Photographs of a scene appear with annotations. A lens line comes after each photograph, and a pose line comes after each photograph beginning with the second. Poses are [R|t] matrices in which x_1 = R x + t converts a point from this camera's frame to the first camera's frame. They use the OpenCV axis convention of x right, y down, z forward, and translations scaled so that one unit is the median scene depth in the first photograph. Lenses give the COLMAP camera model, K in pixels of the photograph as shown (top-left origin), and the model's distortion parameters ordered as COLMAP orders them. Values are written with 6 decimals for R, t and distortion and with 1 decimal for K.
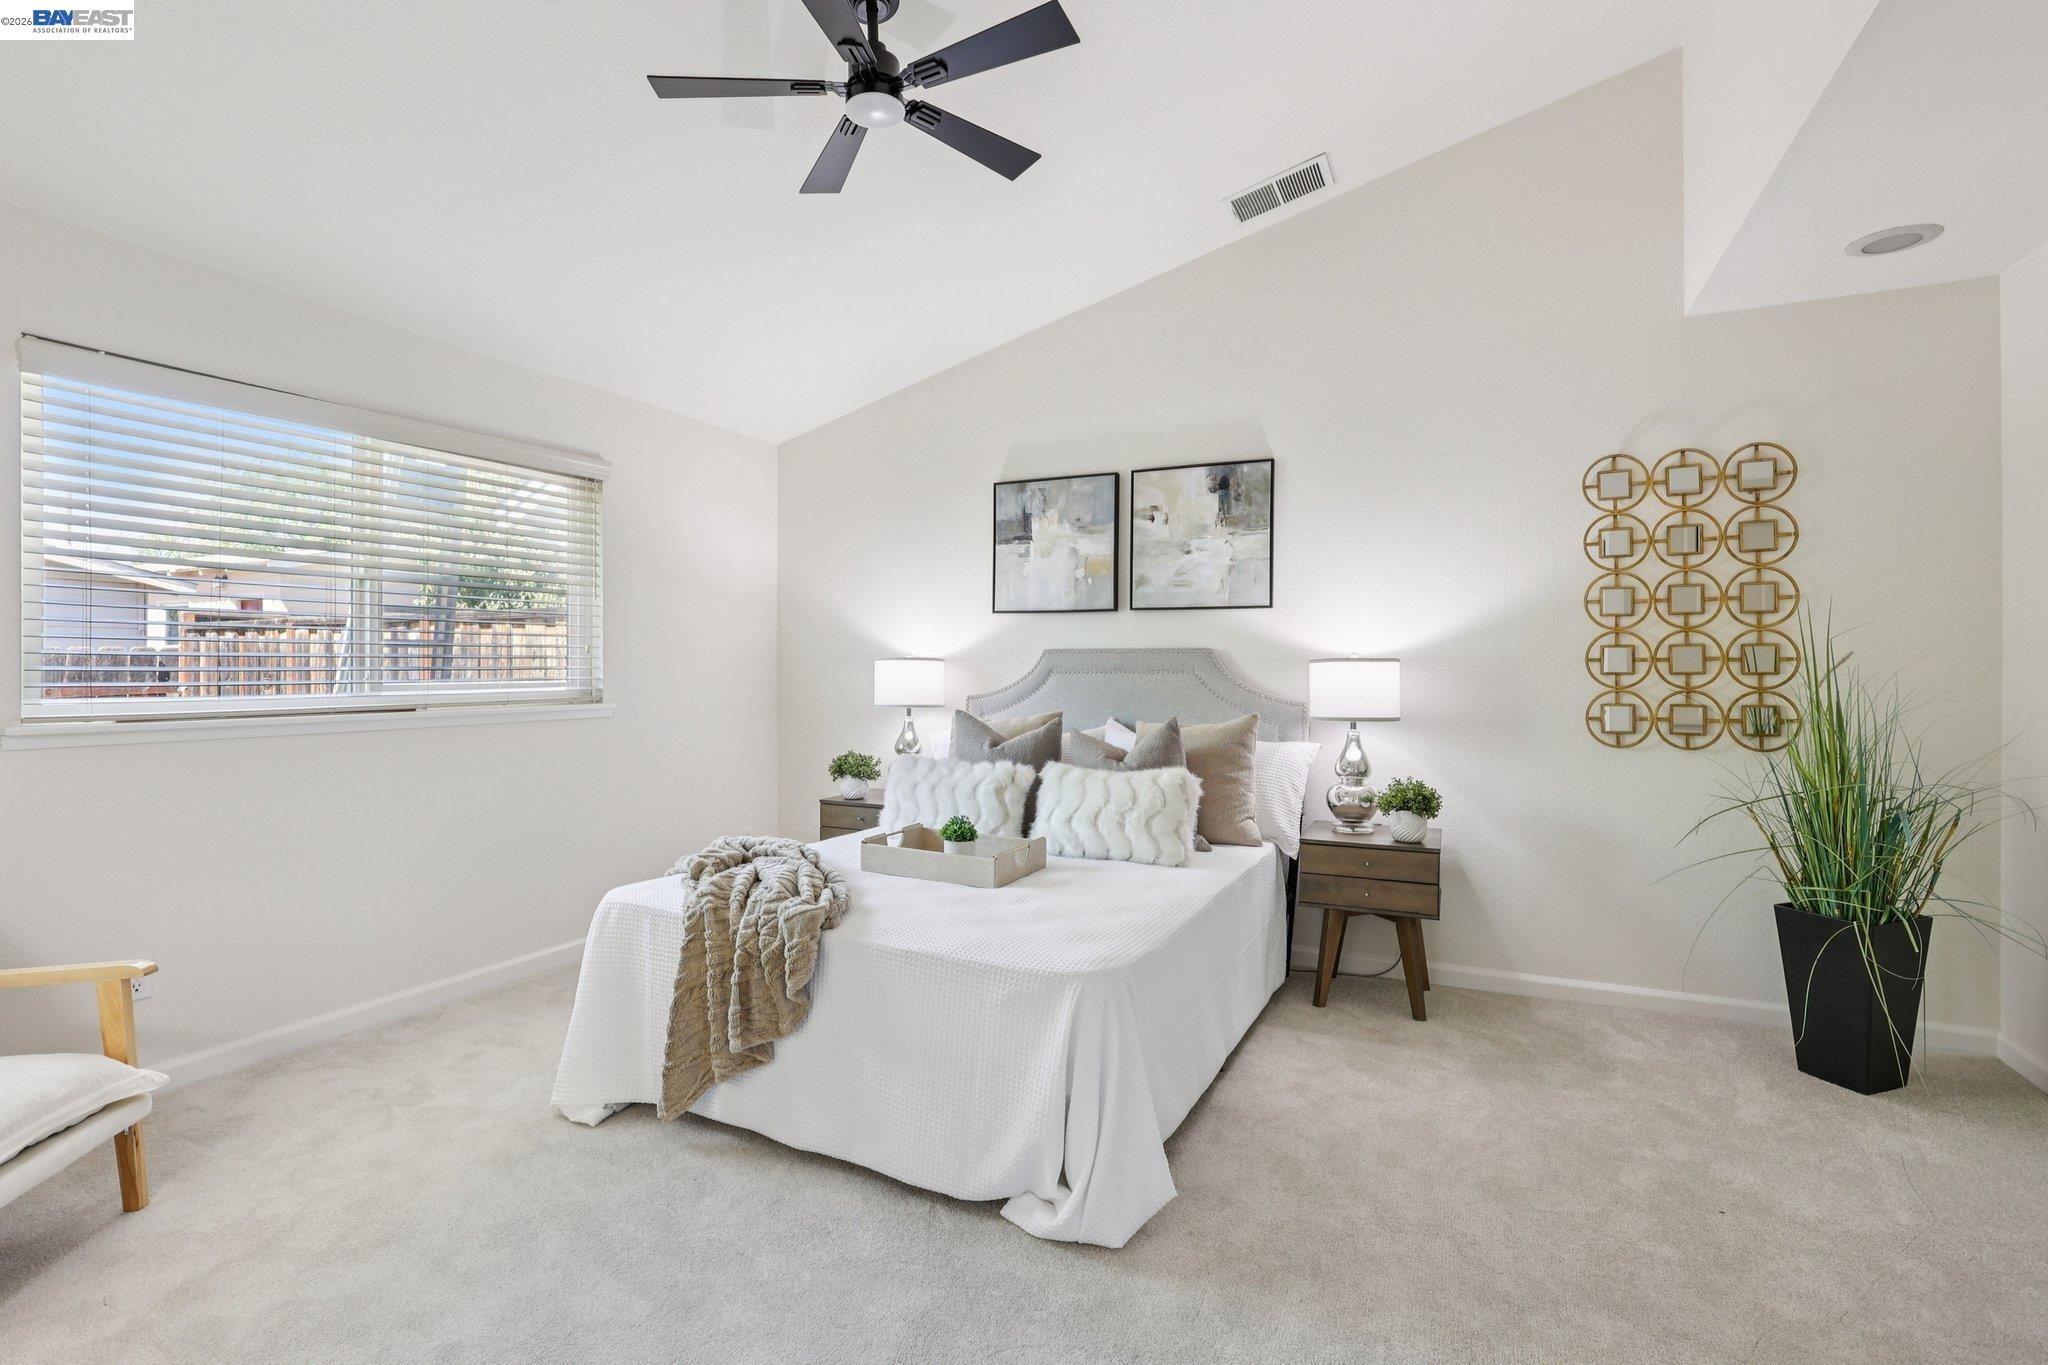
lens RADIAL K [[948.3, 0, 1033.7], [0, 948.3, 691.1], [0, 0, 1]] dist [-0.029898, 0.009408]
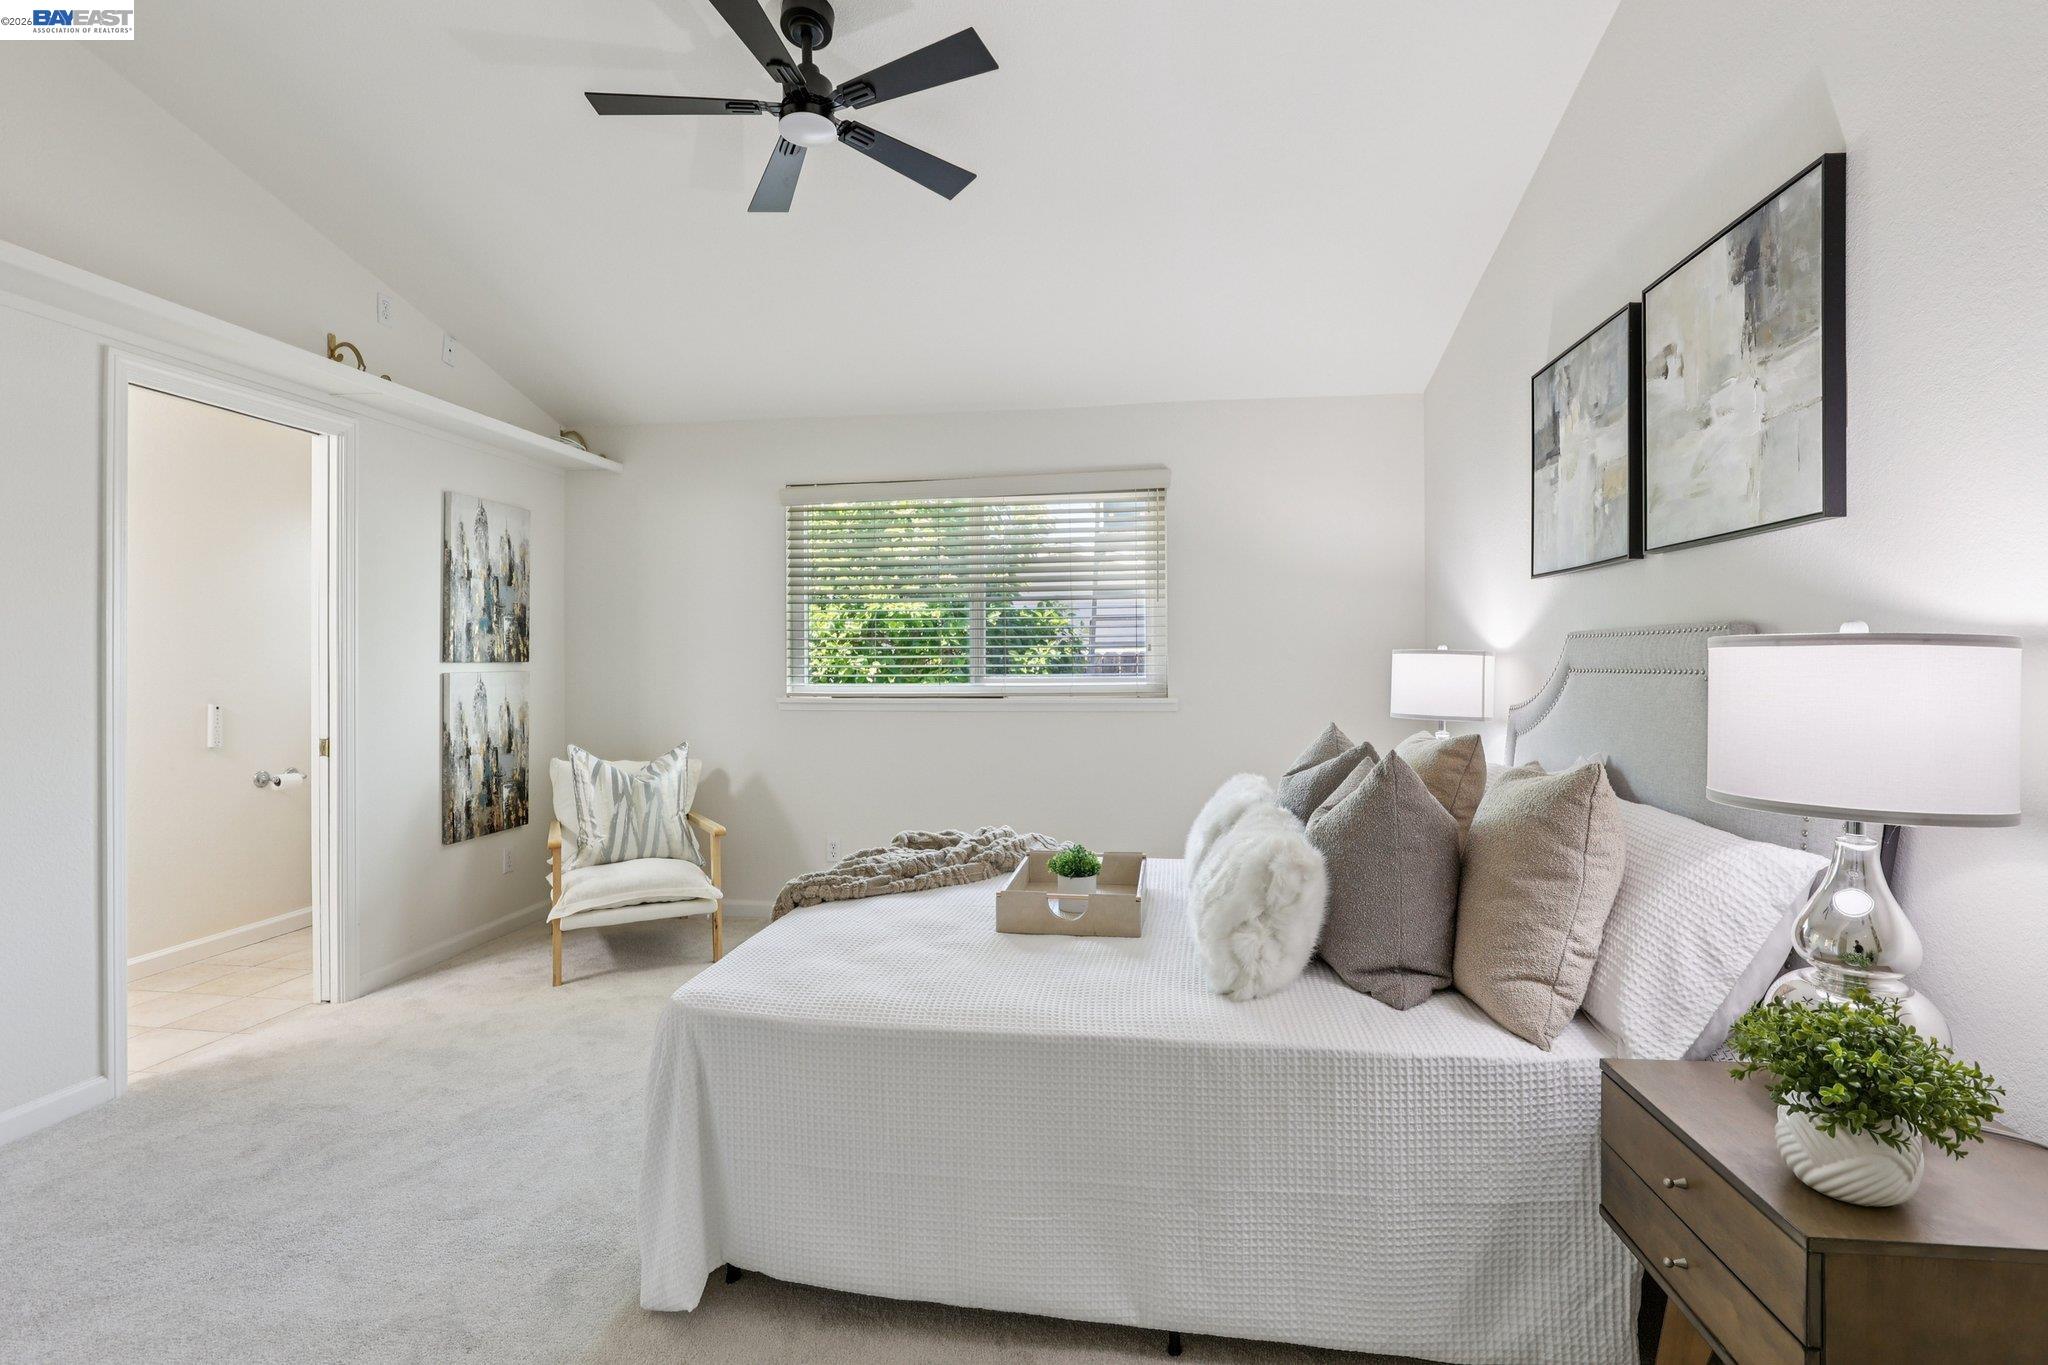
lens RADIAL K [[943.3, 0, 1023.6], [0, 943.3, 679.5], [0, 0, 1]] dist [-0.038903, 0.010375]
pose [[0.301576, 0.013502, -0.953346, 0.518709], [-0.015532, 0.999837, 0.009247, -0.014935], [0.953316, 0.012018, 0.301737, 0.535785]]
